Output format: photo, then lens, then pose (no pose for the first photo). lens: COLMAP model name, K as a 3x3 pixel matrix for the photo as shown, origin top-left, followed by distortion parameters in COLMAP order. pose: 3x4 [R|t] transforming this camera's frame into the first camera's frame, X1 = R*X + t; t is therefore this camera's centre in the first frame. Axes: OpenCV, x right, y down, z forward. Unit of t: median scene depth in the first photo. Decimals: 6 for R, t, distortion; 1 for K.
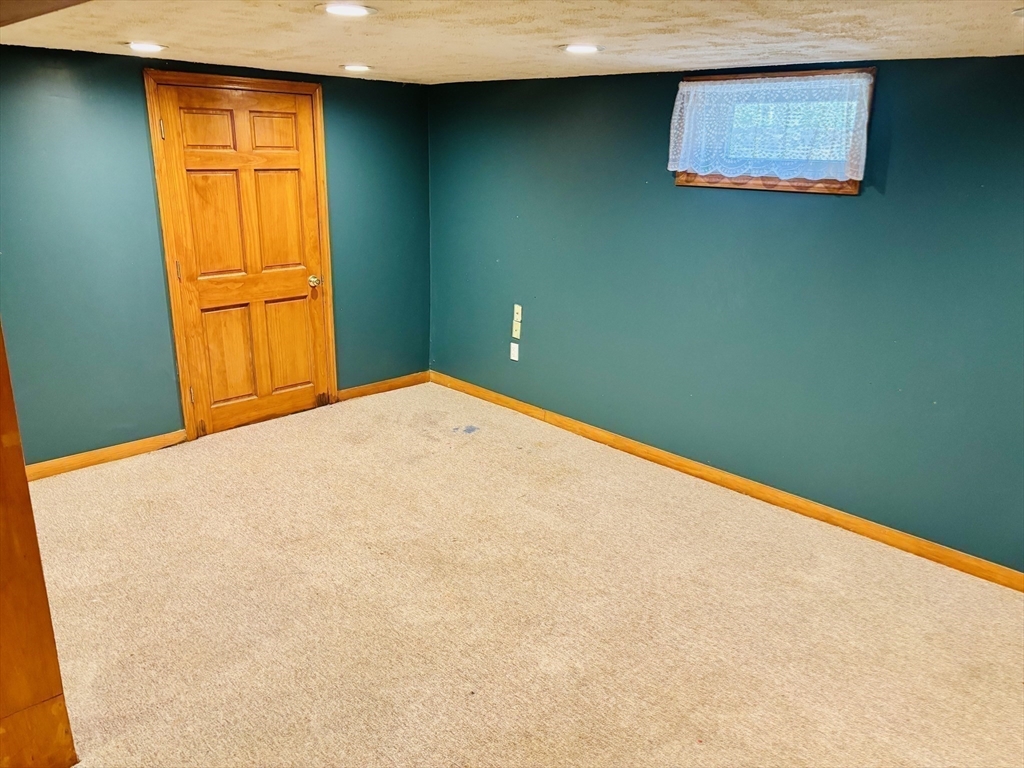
lens RADIAL K [[780.3, 0, 512.6], [0, 780.3, 387.0], [0, 0, 1]] dist [0.064252, -0.050442]
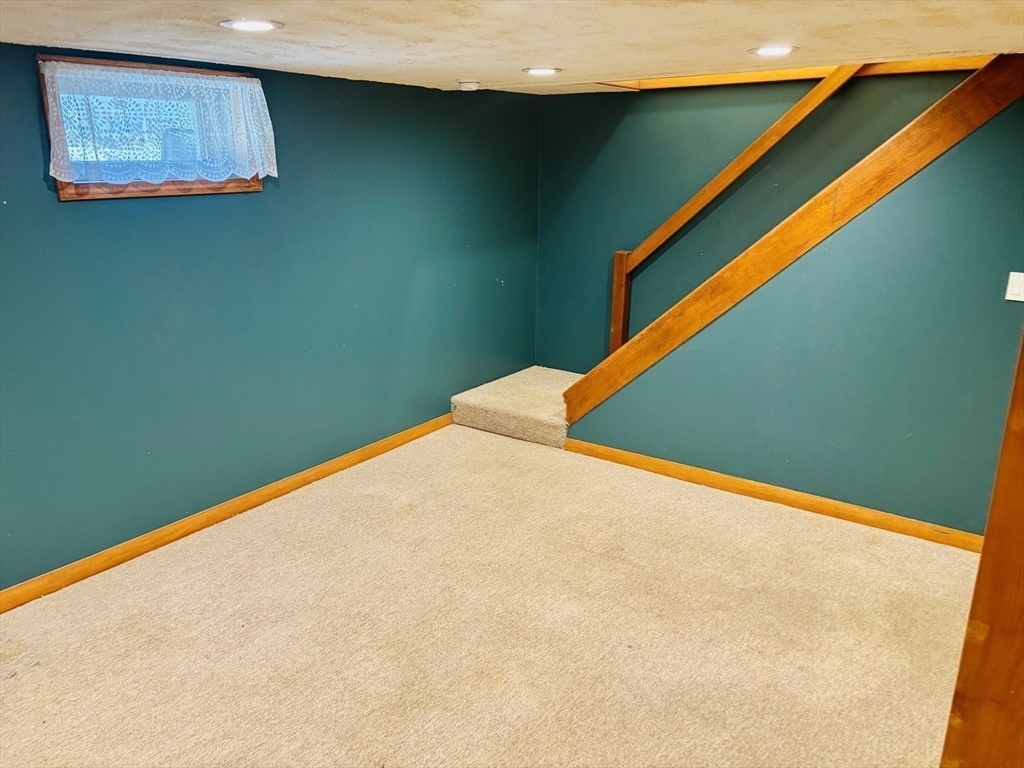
lens RADIAL K [[780.3, 0, 510.3], [0, 780.3, 388.3], [0, 0, 1]] dist [0.064252, -0.050442]
pose [[-0.156484, -0.314758, 0.936184, -0.673100], [0.290826, 0.891154, 0.348230, -0.263720], [-0.943892, 0.326759, -0.047912, 0.773704]]
